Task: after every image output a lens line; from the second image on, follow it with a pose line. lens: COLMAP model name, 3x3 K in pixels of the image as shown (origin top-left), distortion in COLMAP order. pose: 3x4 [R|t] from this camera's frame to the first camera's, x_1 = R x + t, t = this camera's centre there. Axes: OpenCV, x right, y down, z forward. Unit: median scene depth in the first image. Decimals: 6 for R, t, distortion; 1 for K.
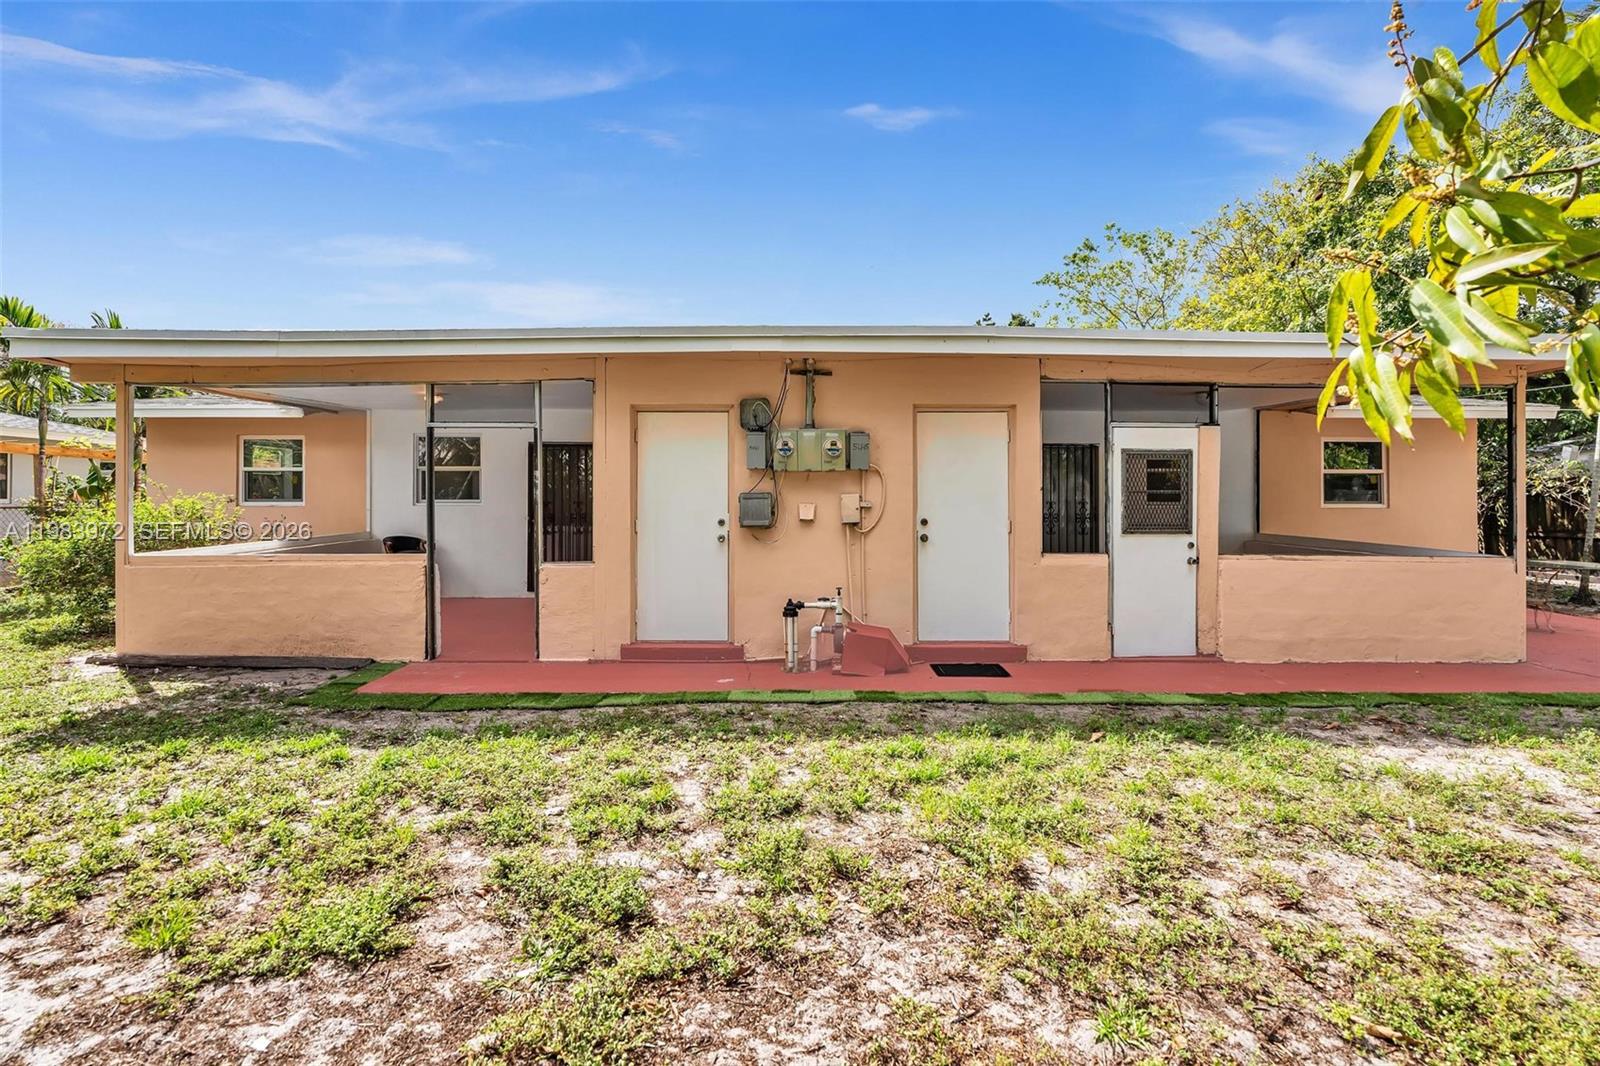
lens RADIAL K [[703.5, 0, 797.9], [0, 703.5, 491.9], [0, 0, 1]] dist [0.000475, -0.000057]
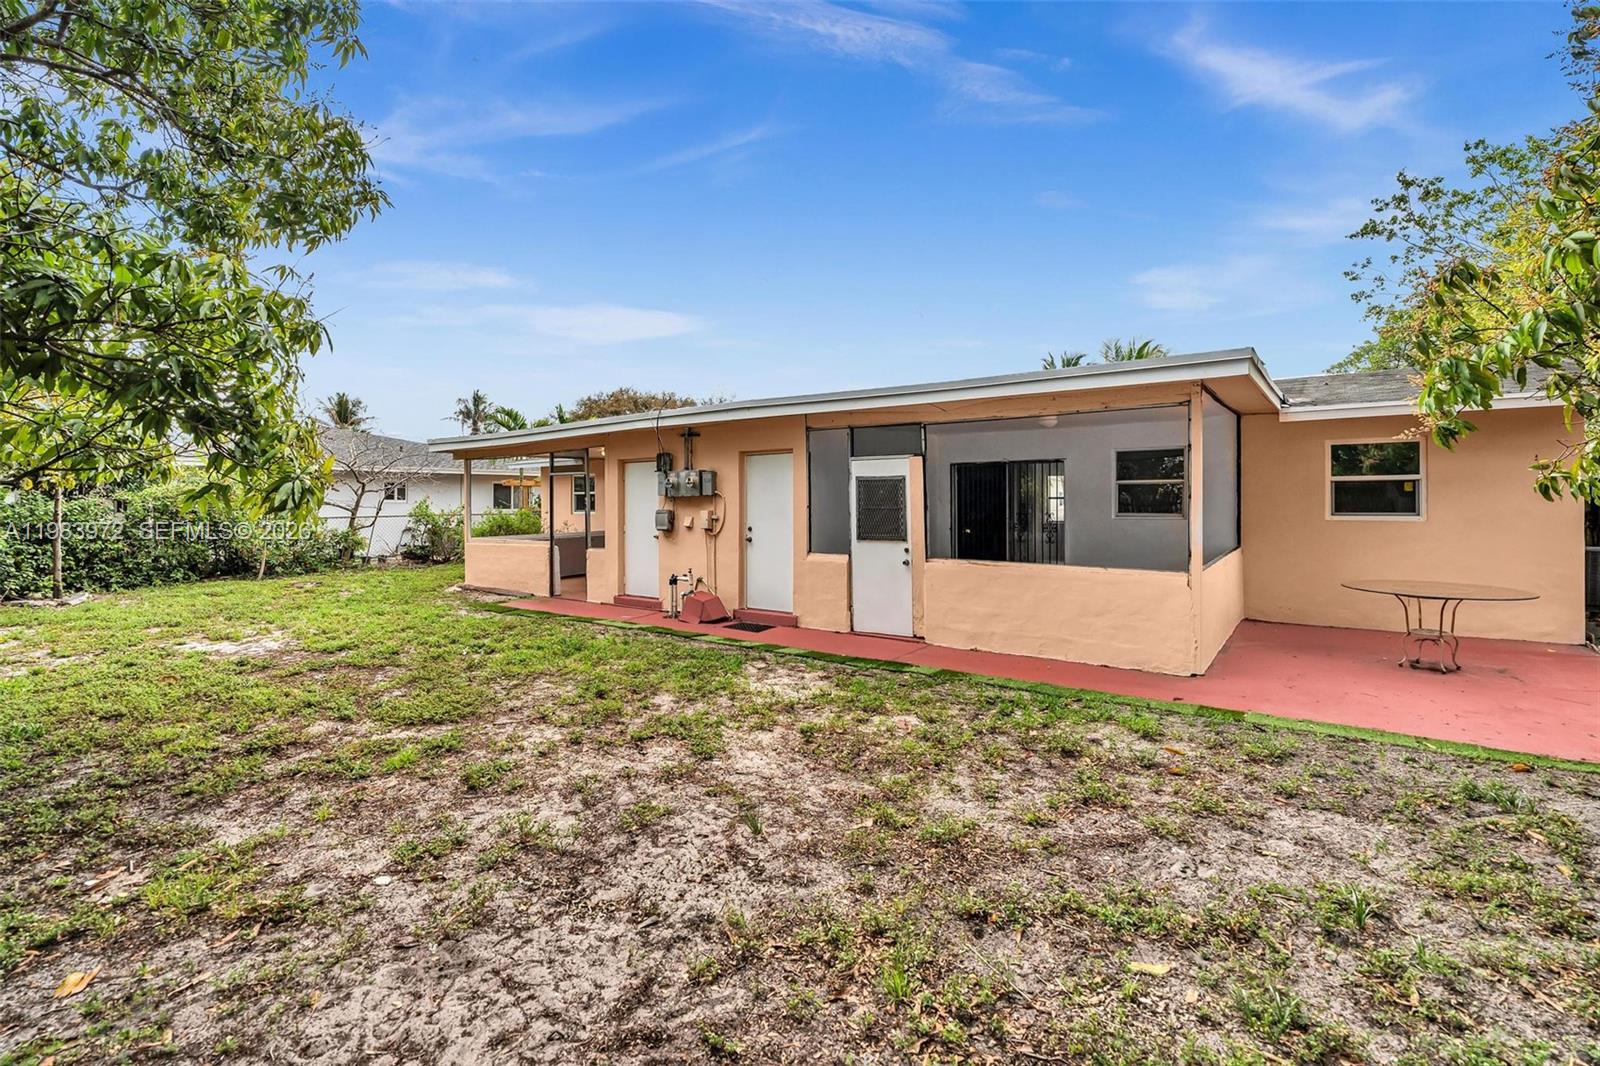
lens RADIAL K [[728.5, 0, 818.2], [0, 728.5, 503.9], [0, 0, 1]] dist [-0.000879, -0.000088]
pose [[0.801646, -0.005618, -0.597772, 1.233263], [0.015002, 0.999830, 0.010723, -0.025927], [0.597610, -0.017564, 0.801594, -0.161203]]
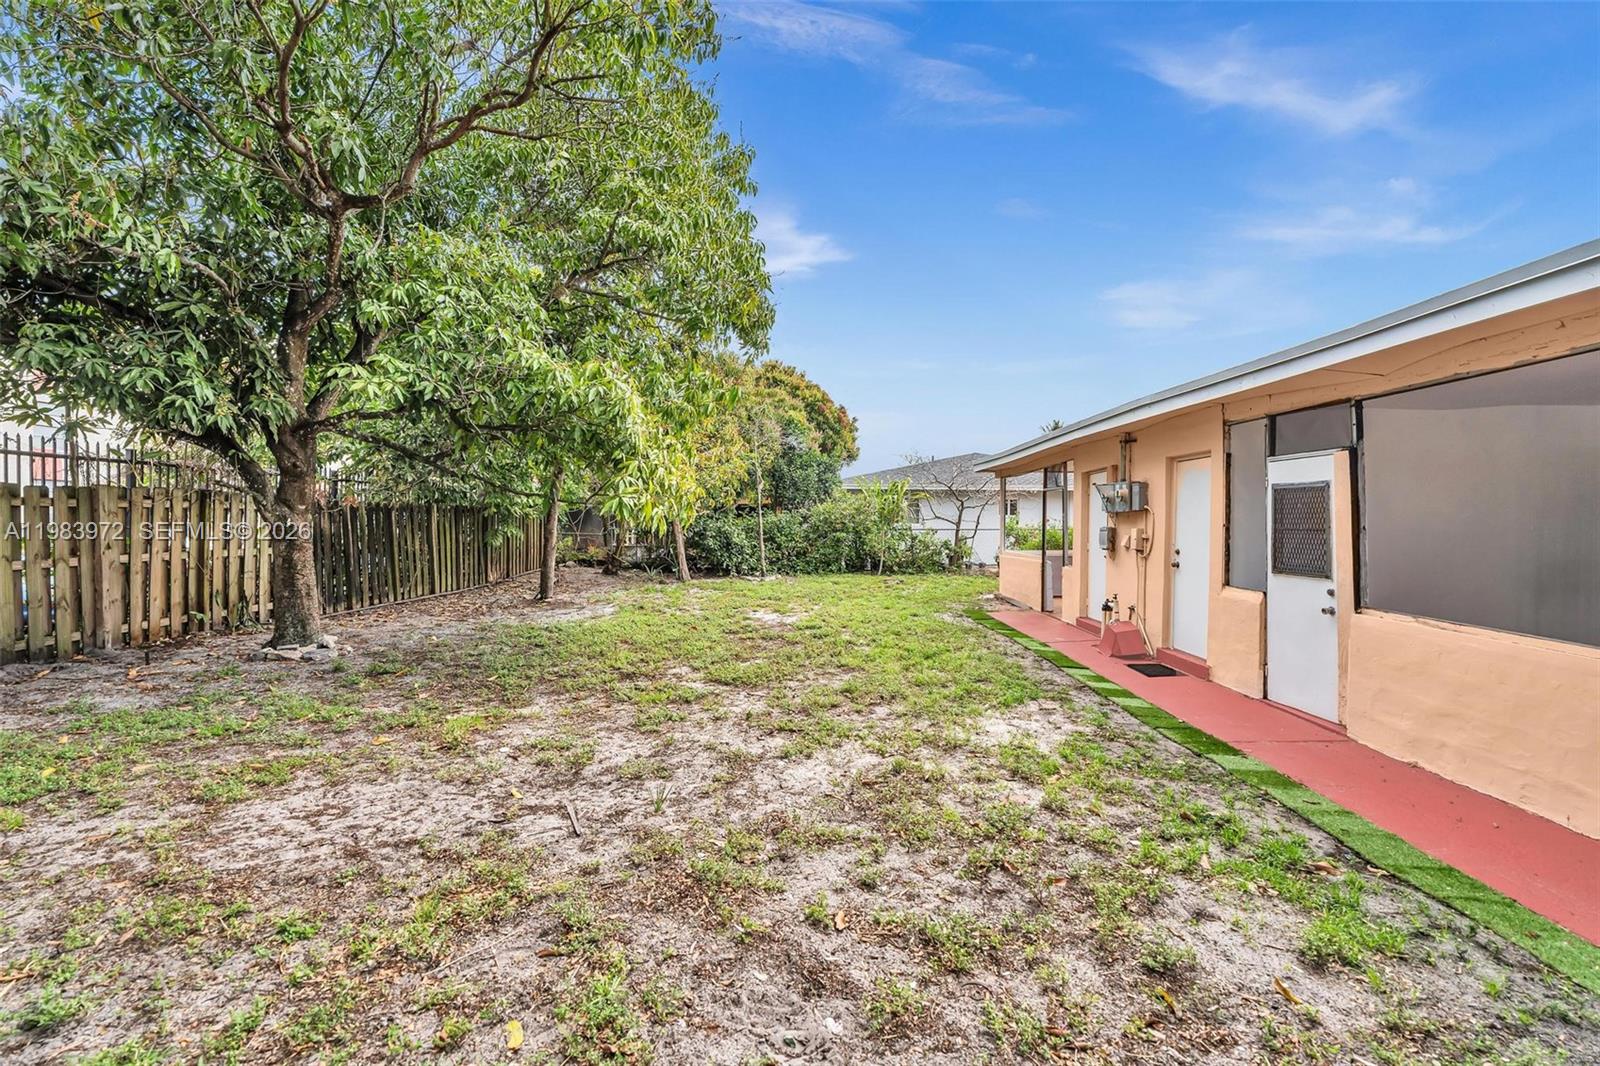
lens RADIAL K [[728.5, 0, 802.1], [0, 728.5, 529.3], [0, 0, 1]] dist [-0.000879, -0.000088]
pose [[-0.032700, 0.012044, -0.999393, 1.477192], [0.009561, 0.999885, 0.011737, -0.018409], [0.999419, -0.009171, -0.032811, 0.387608]]
